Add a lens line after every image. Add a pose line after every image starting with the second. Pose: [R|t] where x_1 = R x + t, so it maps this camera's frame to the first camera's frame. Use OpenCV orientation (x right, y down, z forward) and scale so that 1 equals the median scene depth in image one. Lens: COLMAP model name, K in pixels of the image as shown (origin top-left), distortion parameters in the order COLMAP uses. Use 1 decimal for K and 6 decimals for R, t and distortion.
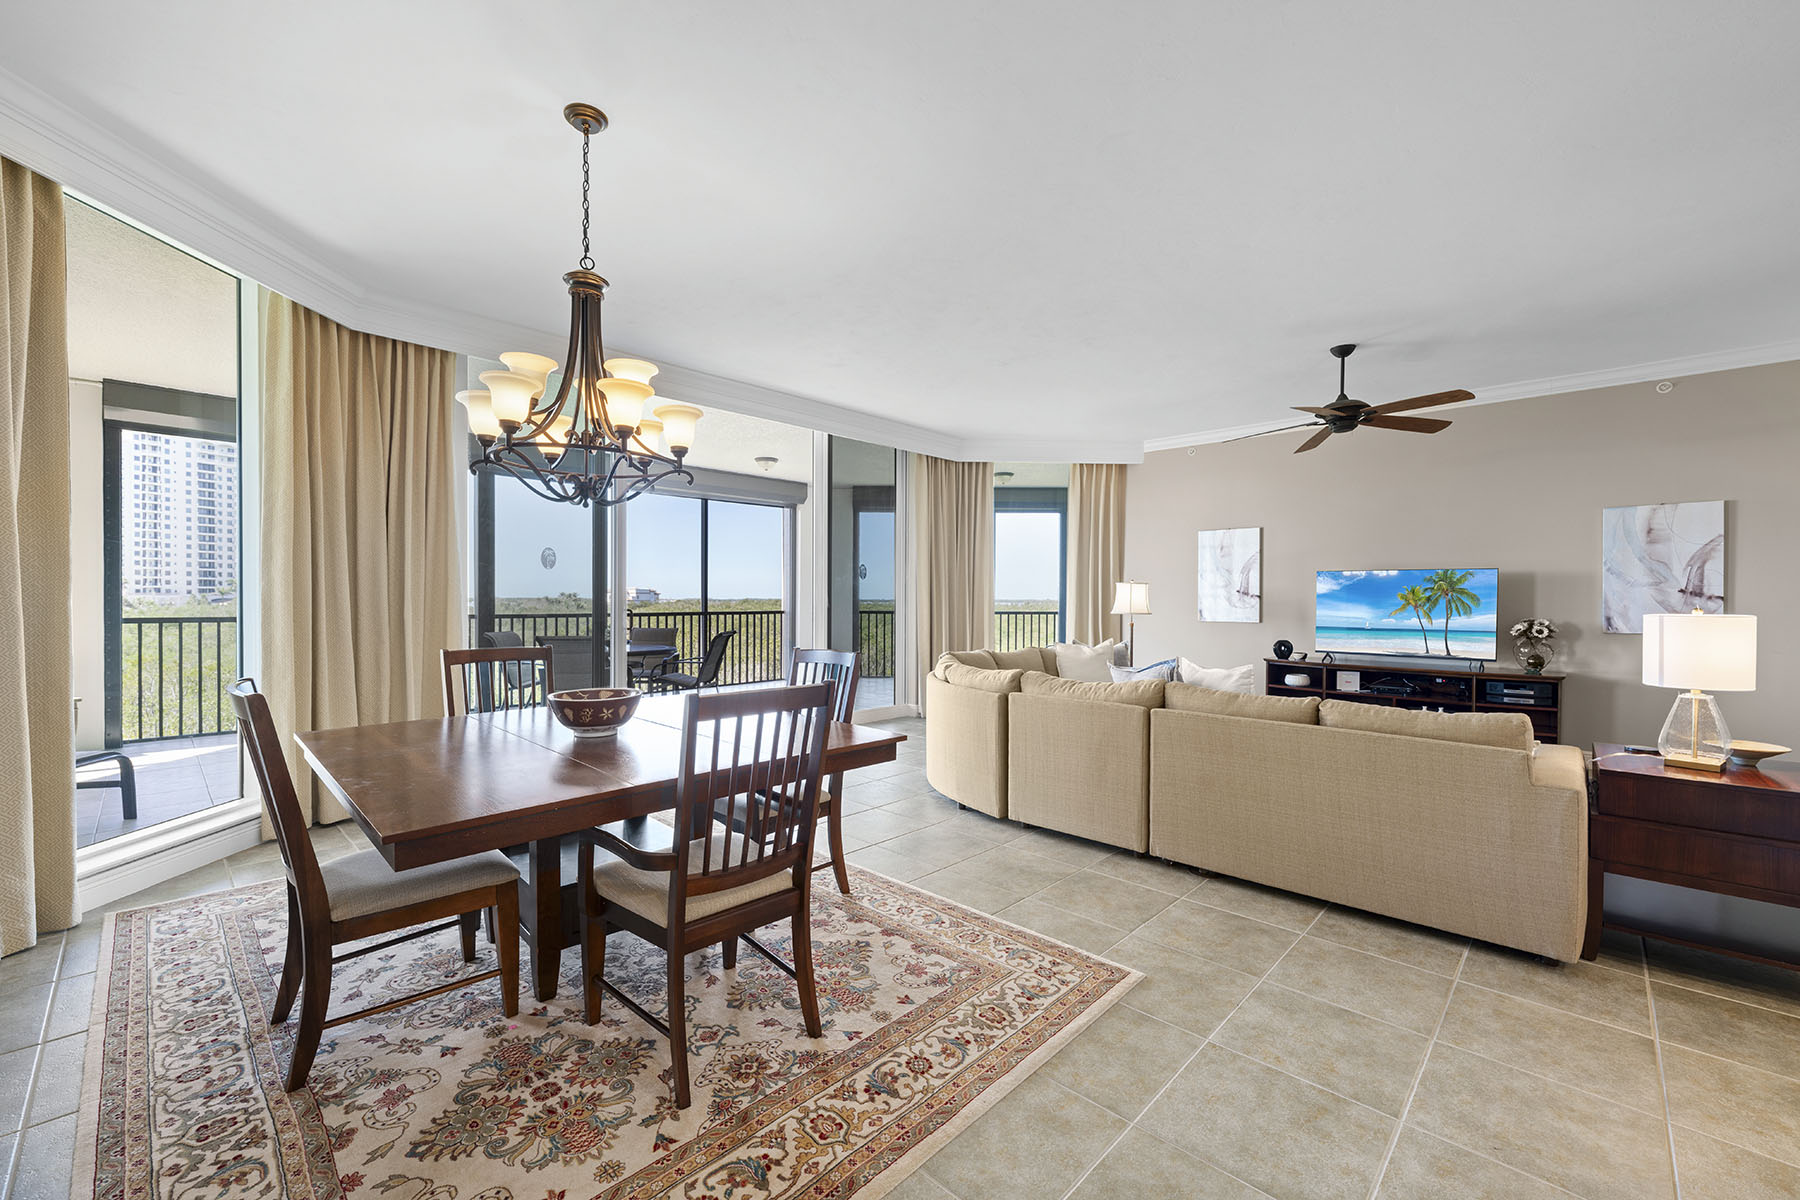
lens RADIAL K [[726.6, 0, 900.0], [0, 726.6, 600.0], [0, 0, 1]] dist [0.002186, 0.000306]
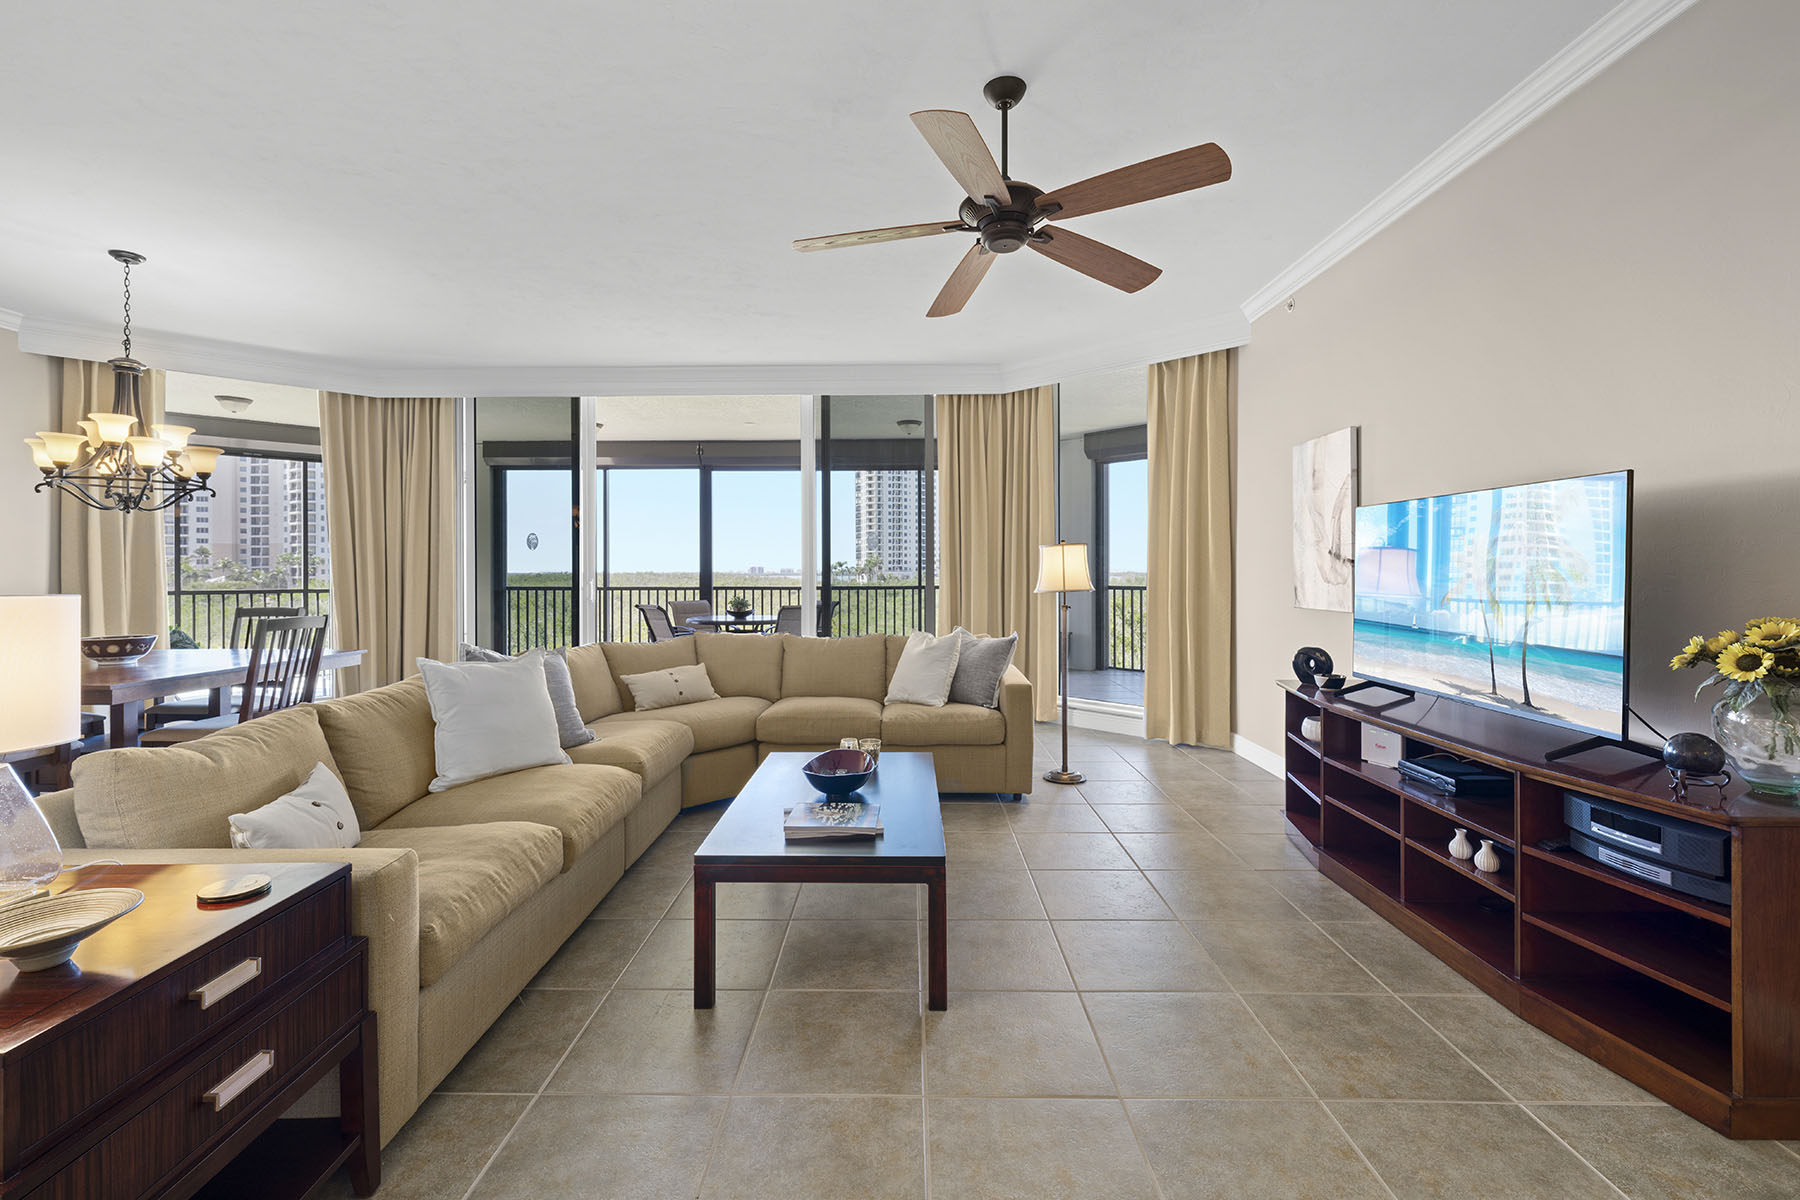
lens RADIAL K [[772.9, 0, 900.7], [0, 772.9, 569.3], [0, 0, 1]] dist [0.001303, 0.000058]
pose [[0.691123, -0.012618, -0.722627, 0.833906], [0.010678, 0.999917, -0.007247, 0.001141], [0.722659, -0.002707, 0.691200, 0.488326]]
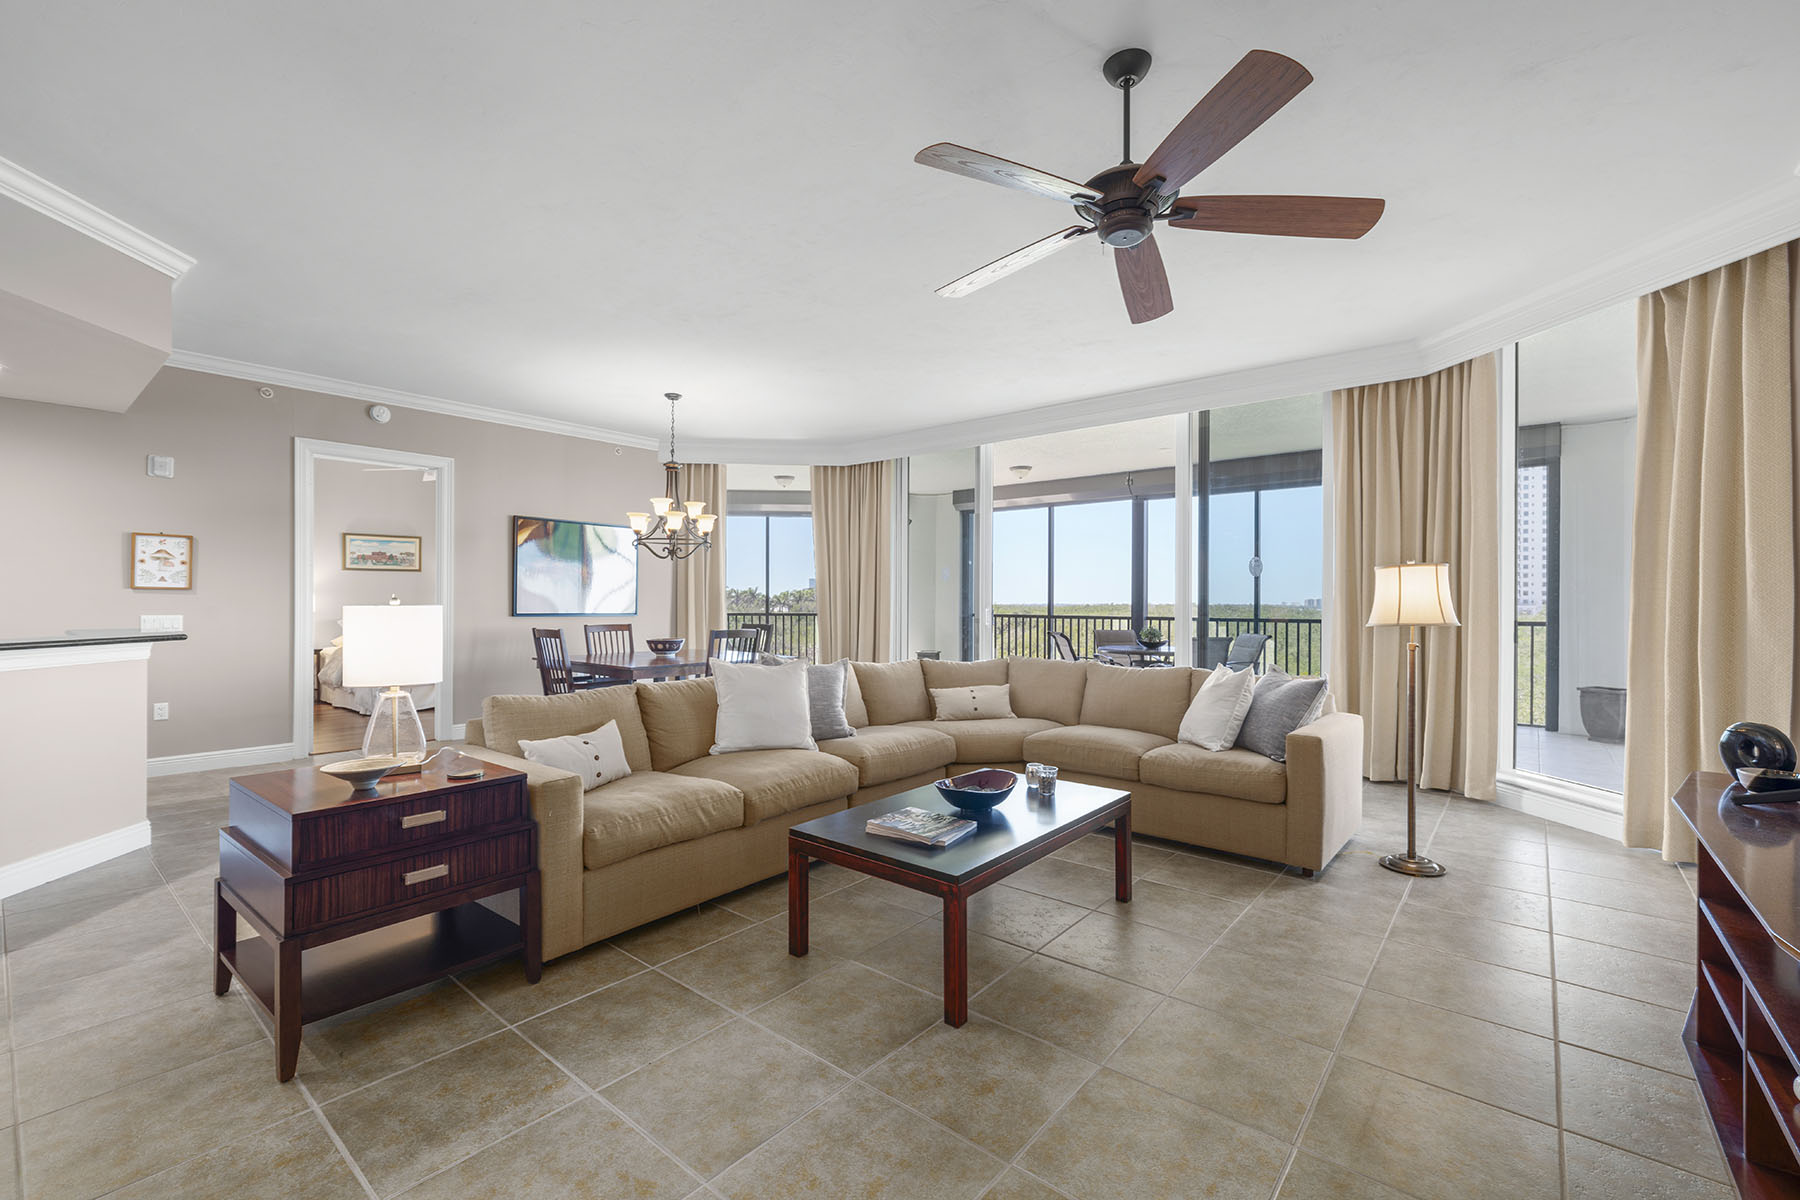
lens RADIAL K [[763.4, 0, 900.0], [0, 763.4, 600.0], [0, 0, 1]] dist [0.002424, 0.000112]
pose [[0.083216, -0.011920, -0.996460, 0.951327], [-0.000410, 0.999928, -0.011996, 0.006993], [0.996531, 0.001407, 0.083206, 0.707467]]
